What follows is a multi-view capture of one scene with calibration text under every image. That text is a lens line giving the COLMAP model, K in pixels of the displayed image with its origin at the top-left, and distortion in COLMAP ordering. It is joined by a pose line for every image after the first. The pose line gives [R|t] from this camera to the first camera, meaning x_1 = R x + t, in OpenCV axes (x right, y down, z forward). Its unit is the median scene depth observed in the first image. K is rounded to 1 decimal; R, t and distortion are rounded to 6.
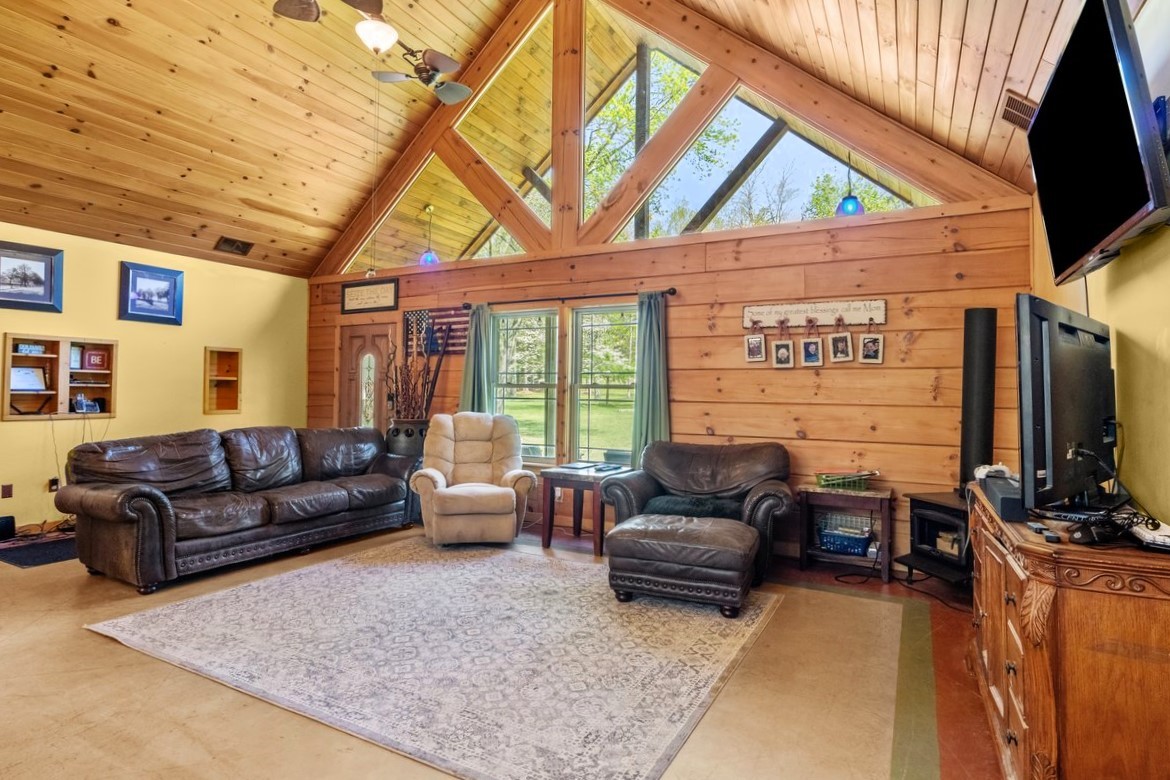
lens RADIAL K [[592.3, 0, 585.0], [0, 592.3, 390.0], [0, 0, 1]] dist [-0.002142, -0.000664]
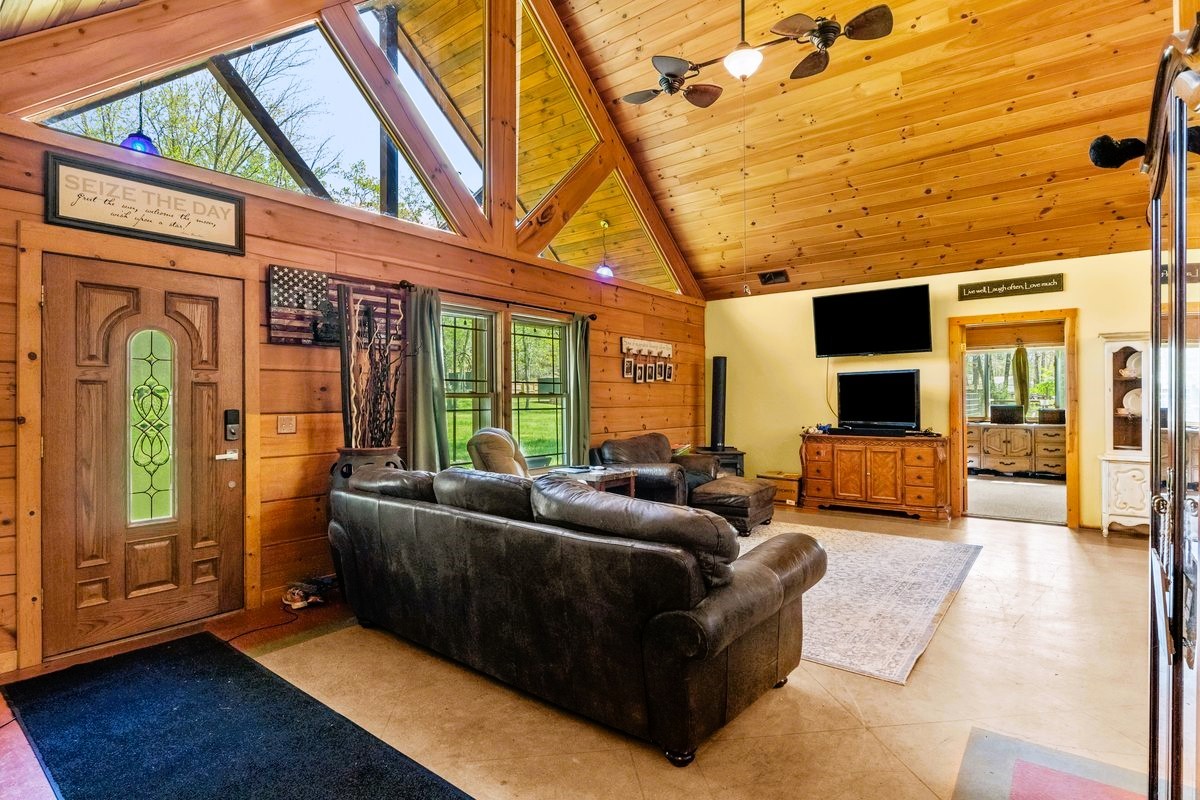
lens RADIAL K [[607.5, 0, 600.0], [0, 607.5, 400.0], [0, 0, 1]] dist [-0.002142, -0.000664]
pose [[0.169858, -0.011575, 0.985401, -1.012841], [0.006249, 0.999924, 0.010668, -0.009258], [-0.985449, 0.004346, 0.169917, 0.729518]]
